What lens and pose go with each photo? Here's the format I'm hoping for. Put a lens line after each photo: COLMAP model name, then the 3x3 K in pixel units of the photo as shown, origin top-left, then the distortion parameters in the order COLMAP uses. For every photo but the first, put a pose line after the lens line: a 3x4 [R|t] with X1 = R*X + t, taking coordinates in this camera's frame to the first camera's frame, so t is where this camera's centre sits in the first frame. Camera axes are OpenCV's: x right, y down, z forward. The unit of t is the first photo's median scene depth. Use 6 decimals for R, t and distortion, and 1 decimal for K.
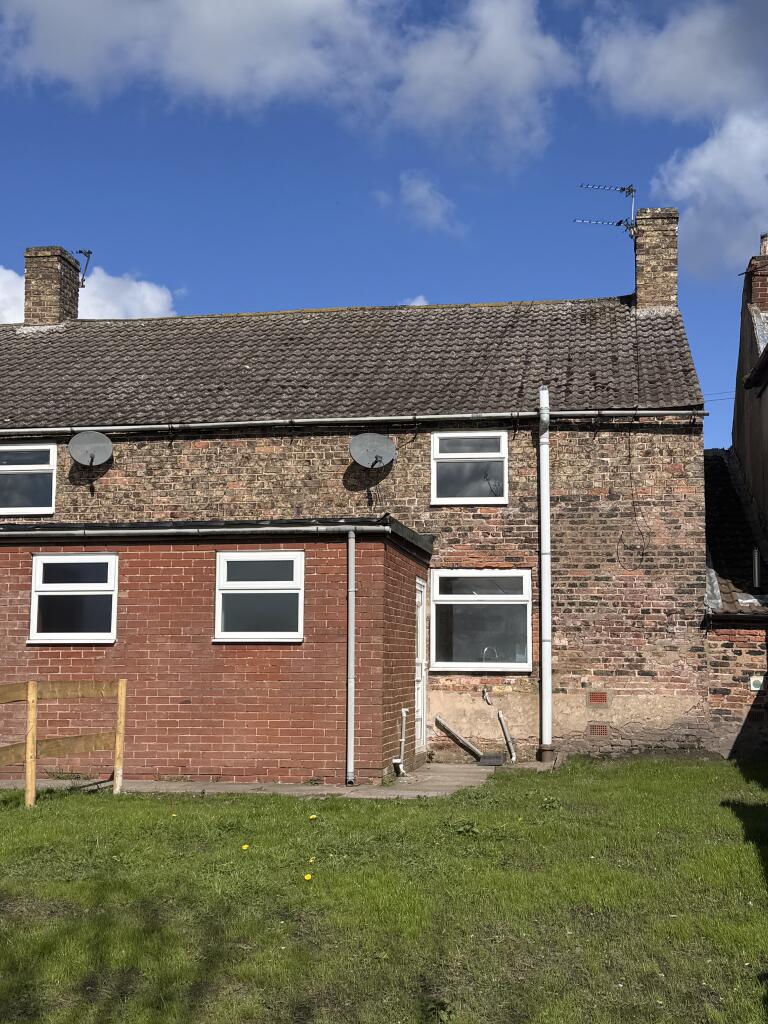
lens RADIAL K [[1375.2, 0, 384.0], [0, 1375.2, 512.0], [0, 0, 1]] dist [0.213864, 0.009398]
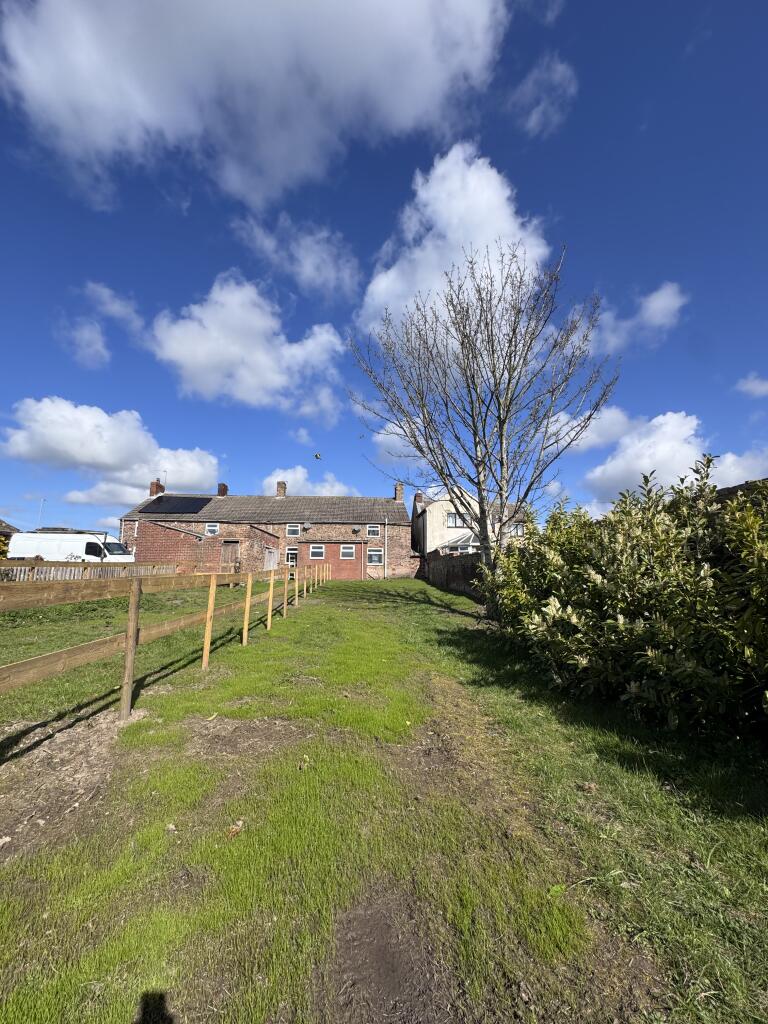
lens RADIAL K [[406.2, 0, 384.0], [0, 406.2, 512.0], [0, 0, 1]] dist [-0.001976, 0.000275]
pose [[0.972638, 0.038415, 0.229128, -0.303029], [-0.029436, 0.998664, -0.042476, -0.041006], [-0.230454, 0.034569, 0.972469, -0.729019]]
